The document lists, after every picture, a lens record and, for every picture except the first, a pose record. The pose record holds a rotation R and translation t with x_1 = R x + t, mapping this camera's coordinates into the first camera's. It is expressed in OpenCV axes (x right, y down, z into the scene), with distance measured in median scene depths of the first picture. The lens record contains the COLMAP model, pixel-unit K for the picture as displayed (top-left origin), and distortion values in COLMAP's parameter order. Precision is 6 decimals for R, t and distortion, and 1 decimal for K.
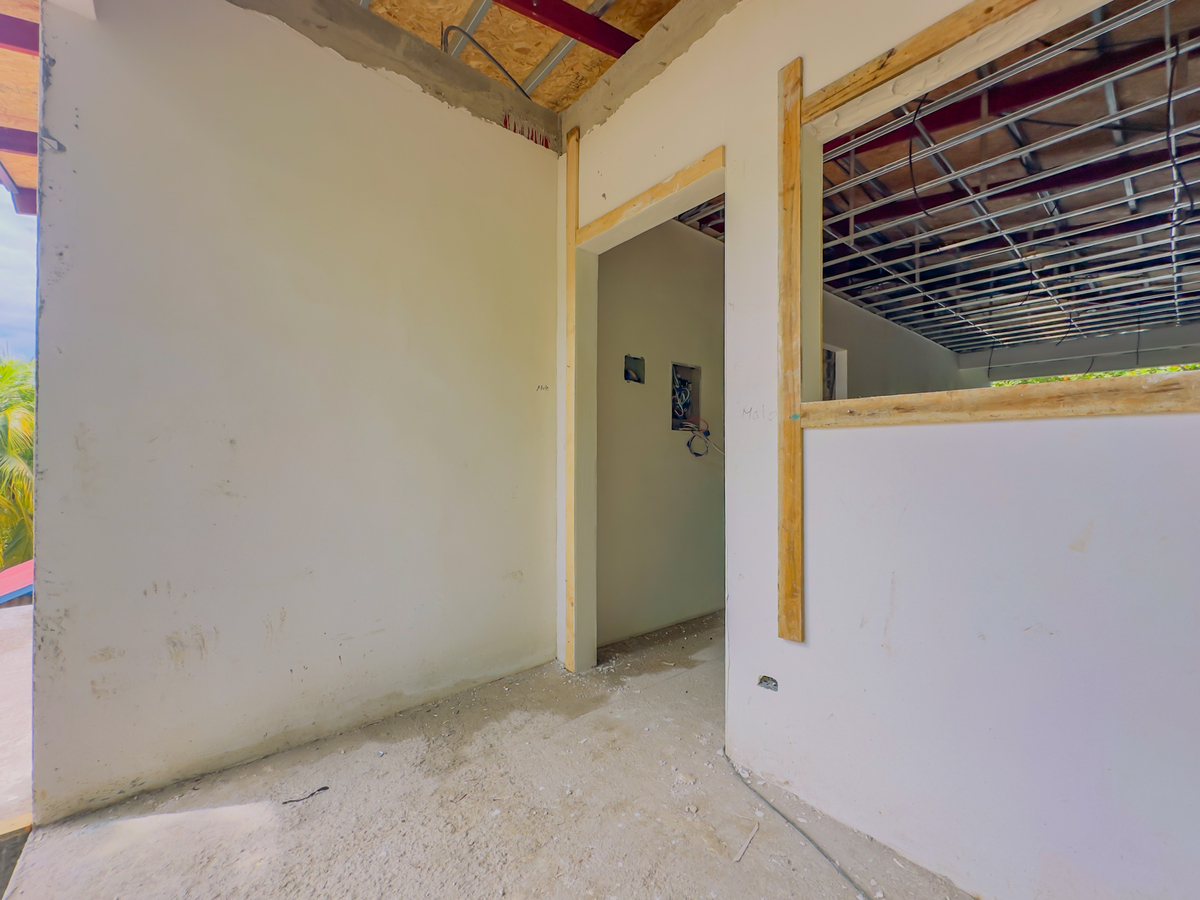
lens RADIAL K [[482.3, 0, 610.2], [0, 482.3, 450.9], [0, 0, 1]] dist [-0.000492, -0.000497]
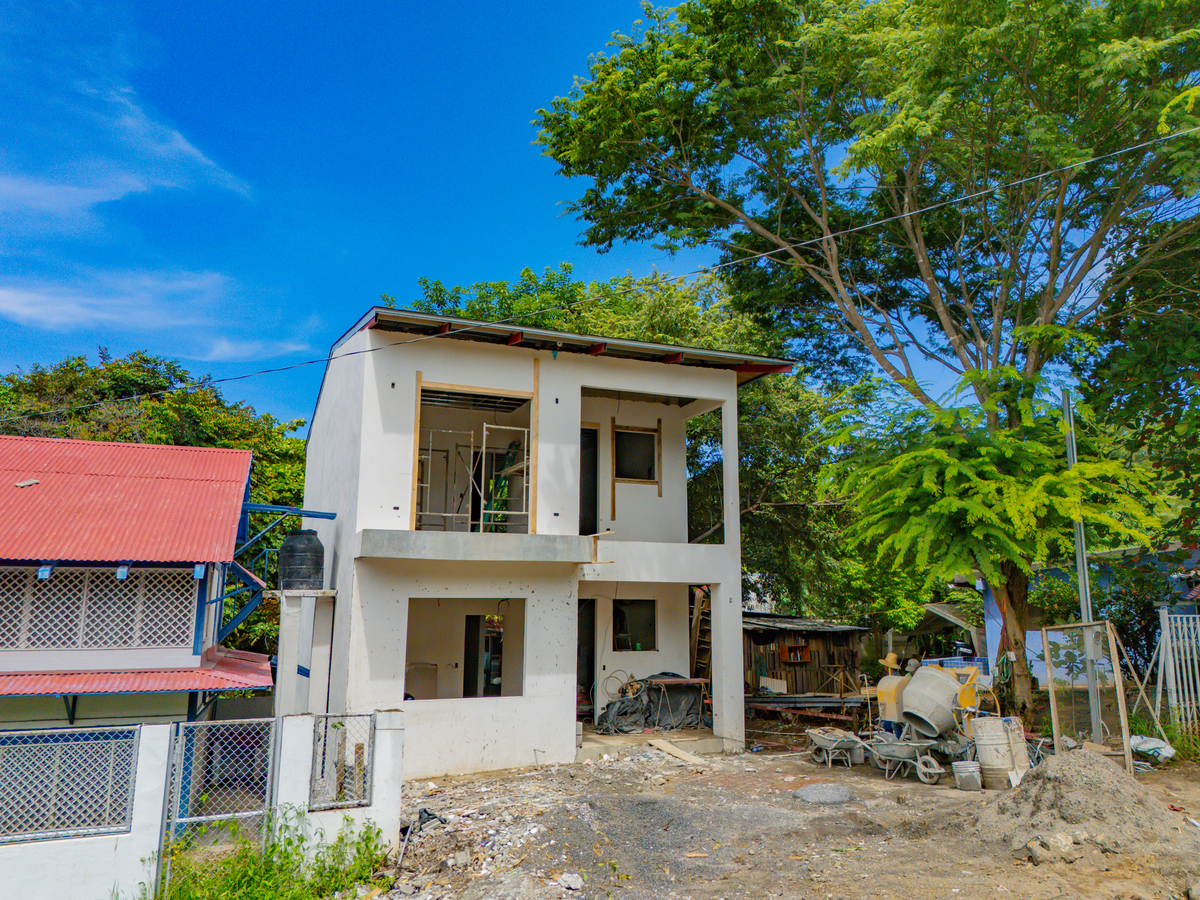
lens RADIAL K [[899.8, 0, 600.0], [0, 899.8, 450.0], [0, 0, 1]] dist [0.032356, 0.000072]
pose [[0.324196, 0.158106, 0.932684, -7.883528], [-0.012844, 0.986579, -0.162778, 1.064690], [-0.945903, 0.040793, 0.321875, -1.844744]]
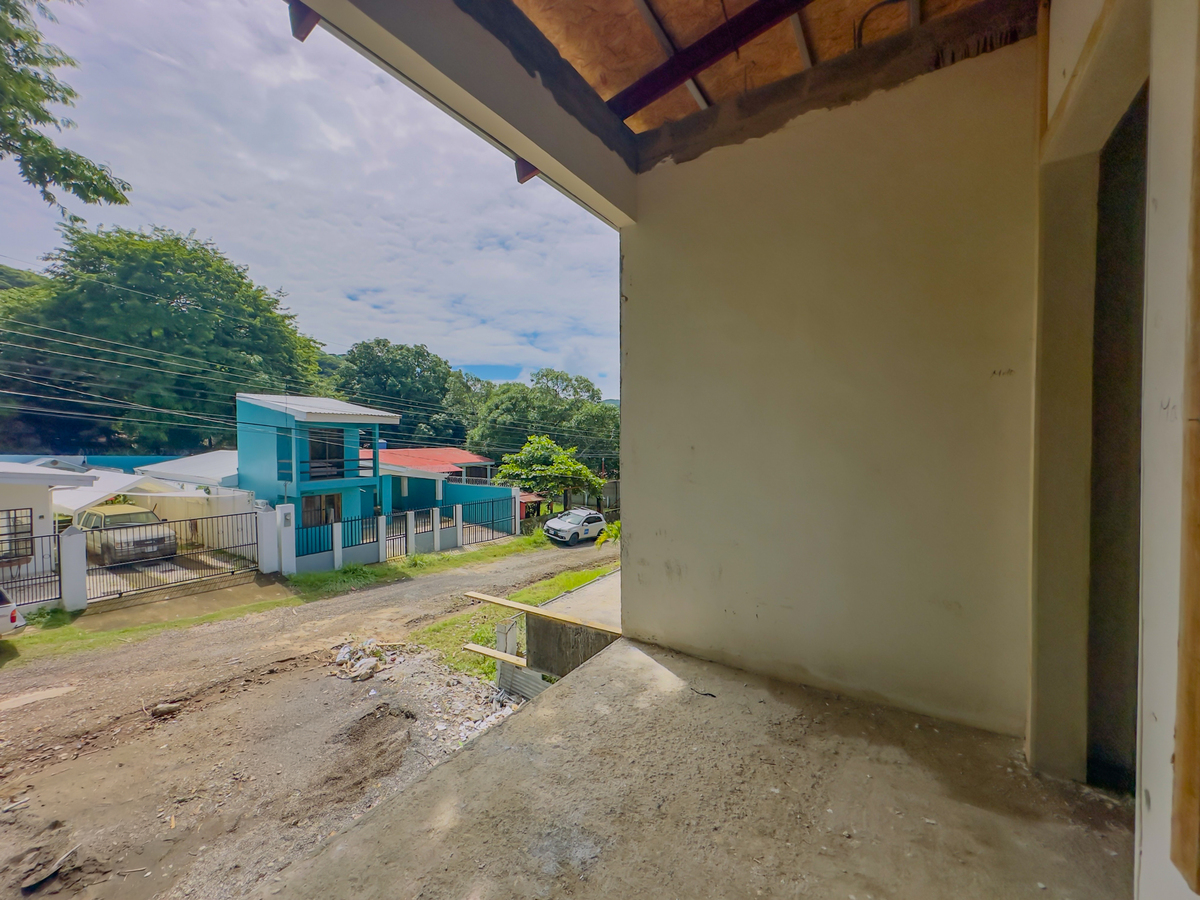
lens RADIAL K [[482.3, 0, 610.2], [0, 482.3, 450.9], [0, 0, 1]] dist [-0.000492, -0.000497]
pose [[0.295004, 0.020315, -0.955280, 0.571801], [0.009488, 0.999662, 0.024189, -0.046356], [0.955449, -0.016199, 0.294711, 0.271942]]
